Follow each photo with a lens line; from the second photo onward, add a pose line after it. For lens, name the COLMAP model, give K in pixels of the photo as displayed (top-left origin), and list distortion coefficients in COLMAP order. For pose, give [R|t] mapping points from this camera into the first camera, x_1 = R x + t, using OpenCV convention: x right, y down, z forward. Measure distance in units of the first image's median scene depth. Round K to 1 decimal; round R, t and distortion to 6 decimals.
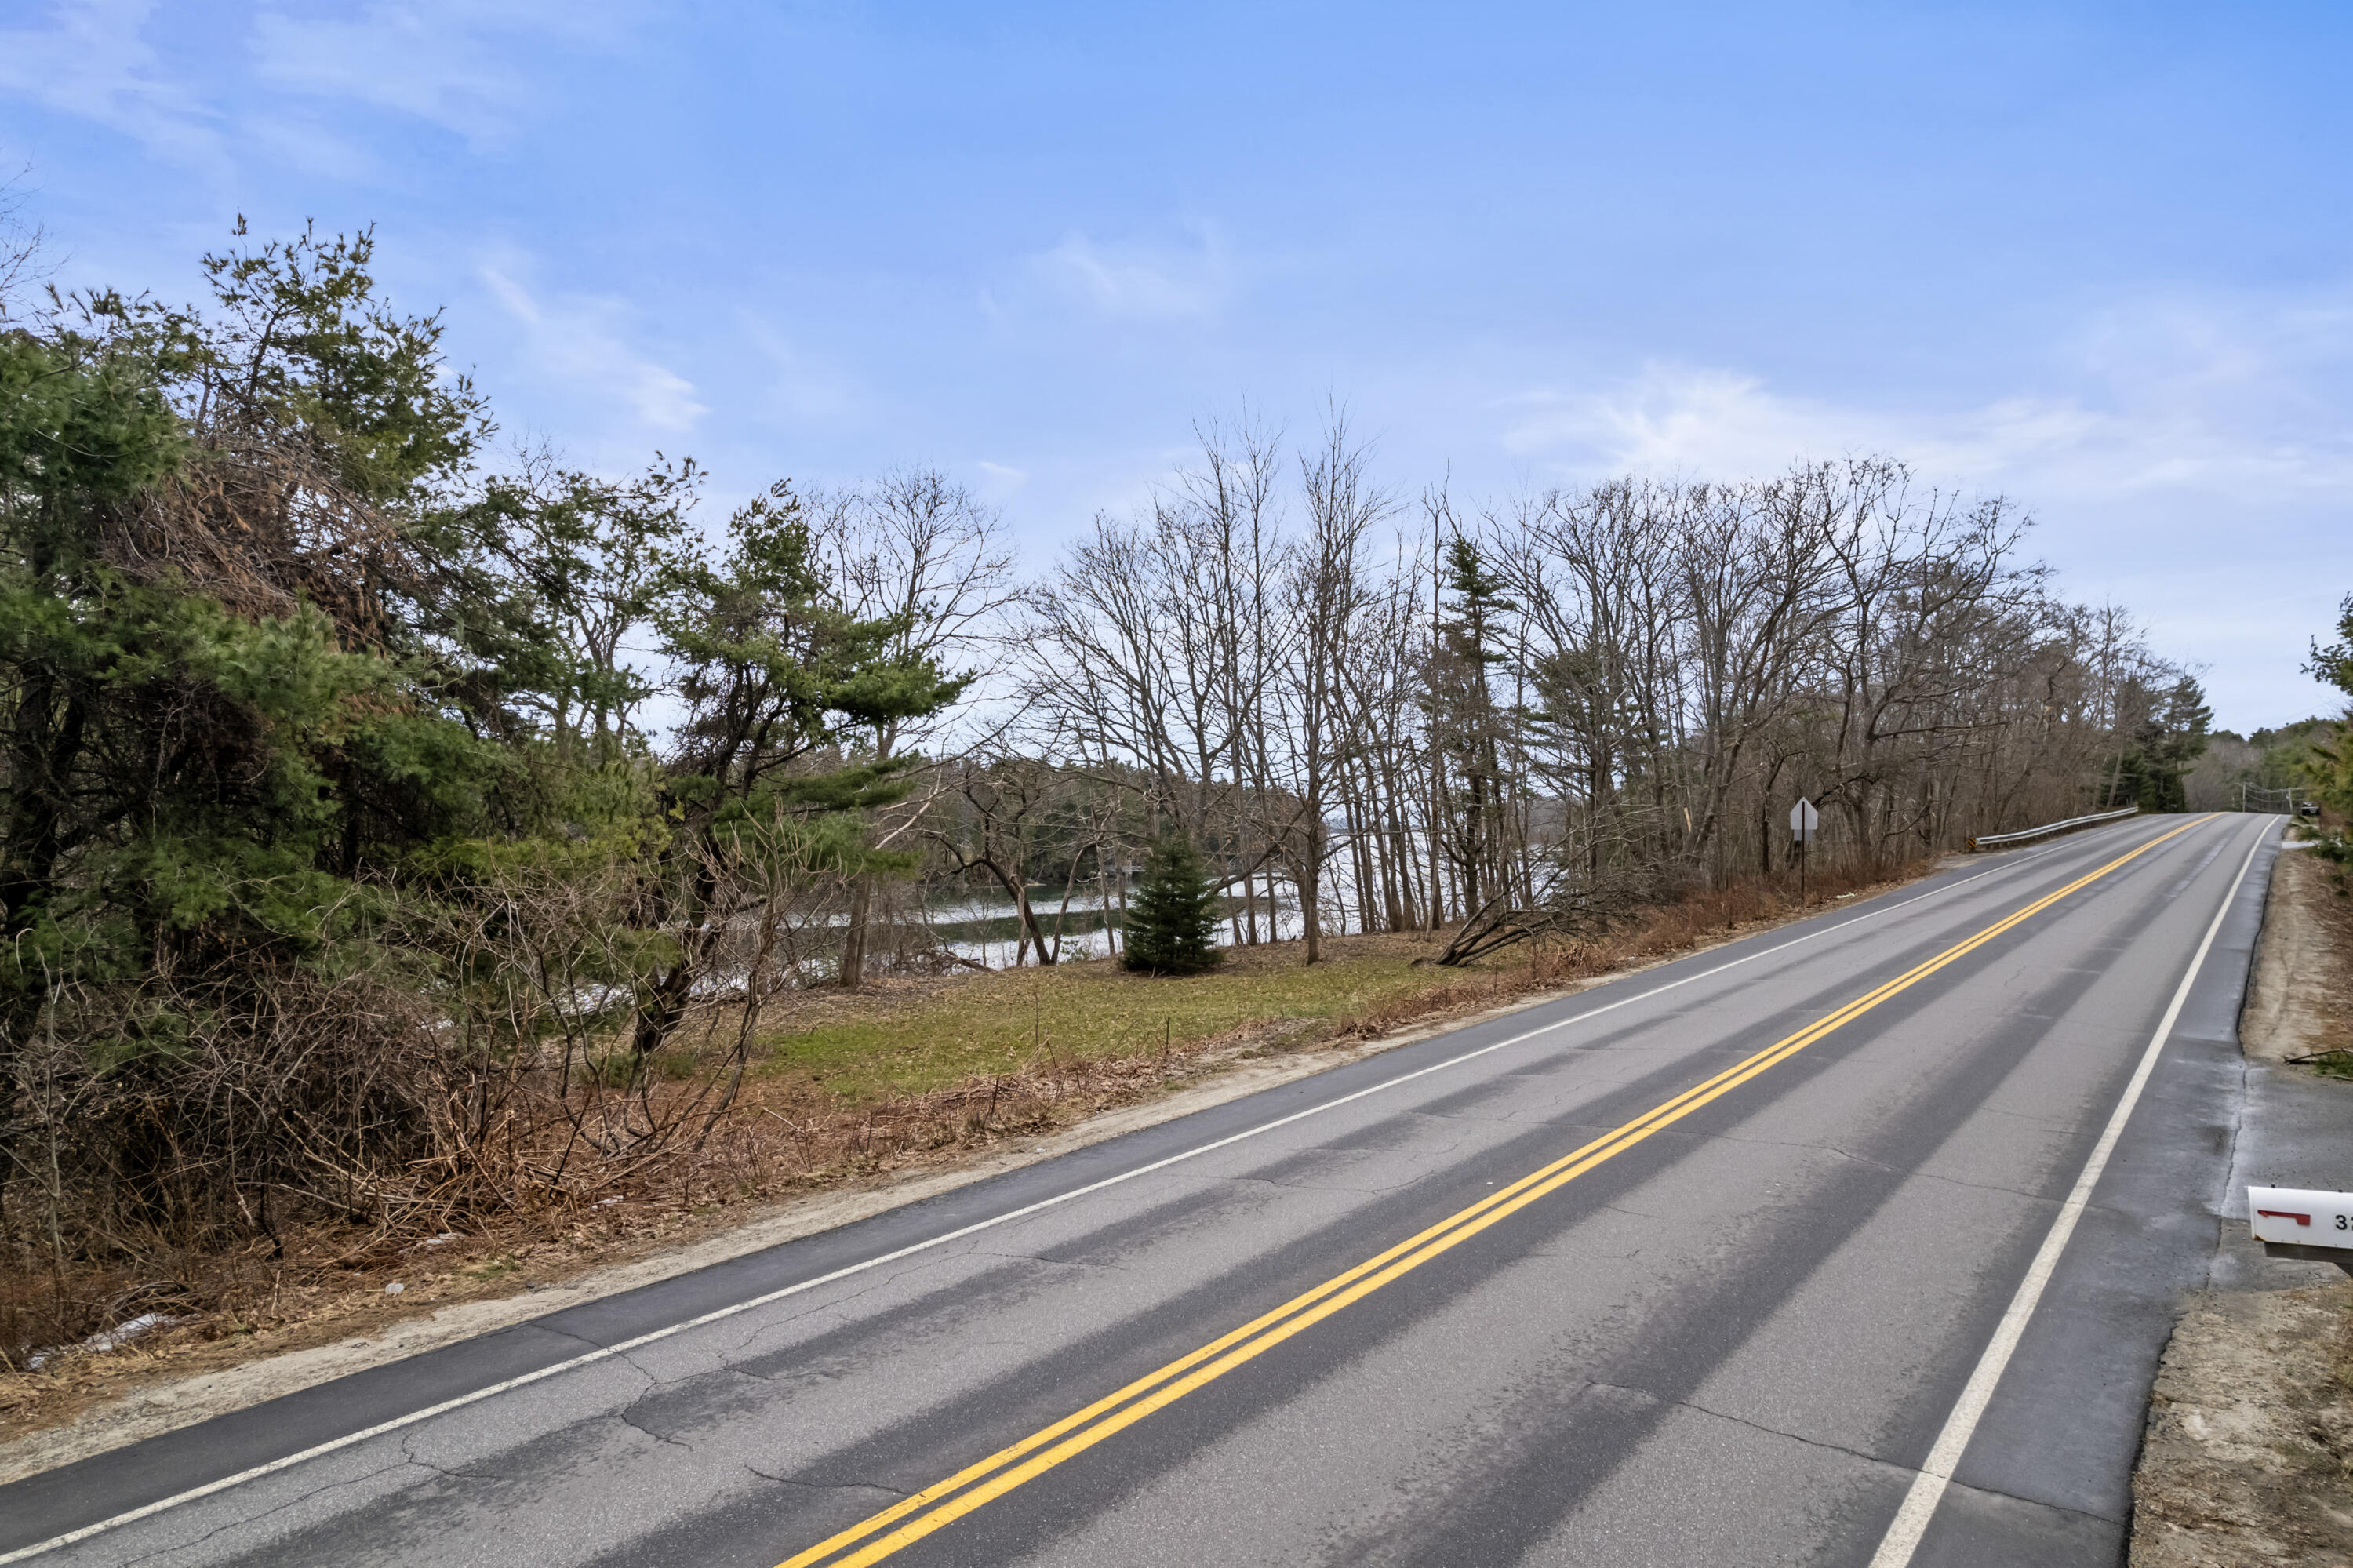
lens RADIAL K [[1510.4, 0, 1176.5], [0, 1510.4, 784.0], [0, 0, 1]] dist [-0.031622, 0.001247]
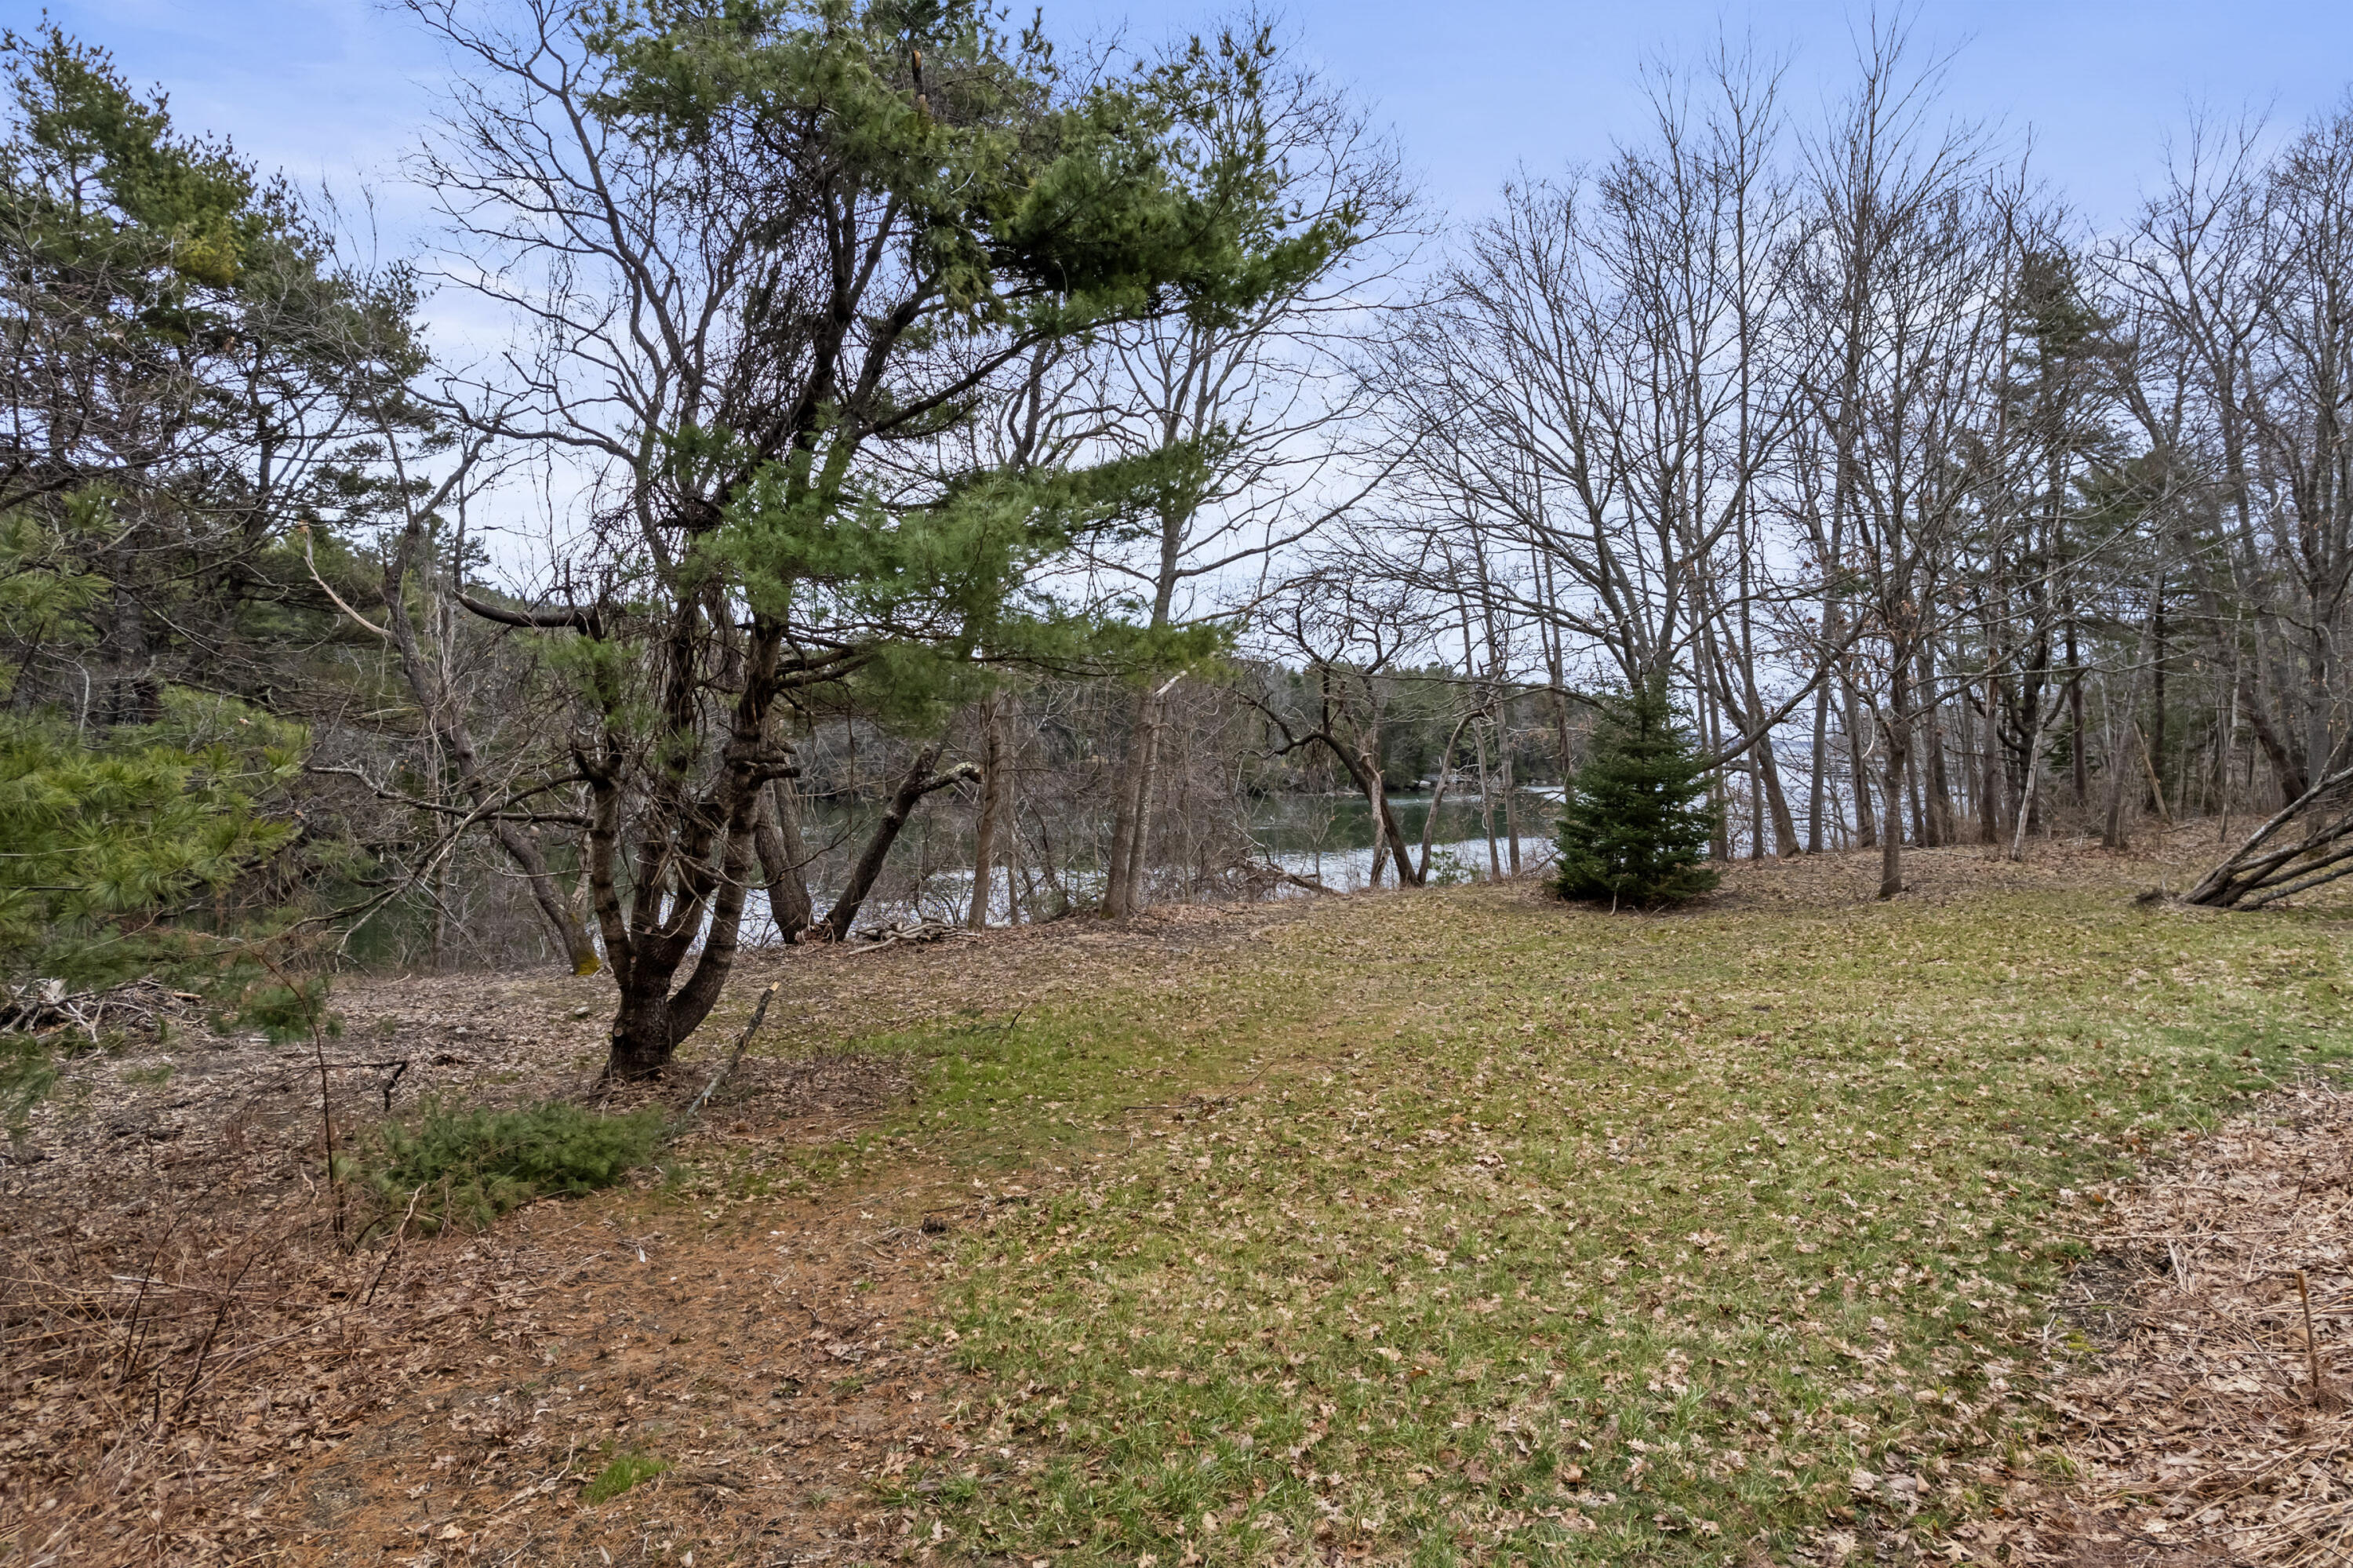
lens RADIAL K [[1510.4, 0, 1176.5], [0, 1510.4, 784.0], [0, 0, 1]] dist [-0.031622, 0.001247]
pose [[0.979273, 0.008095, -0.202384, -0.056310], [0.003312, 0.998427, 0.055963, 0.037065], [0.202518, -0.055473, 0.977706, 0.329728]]
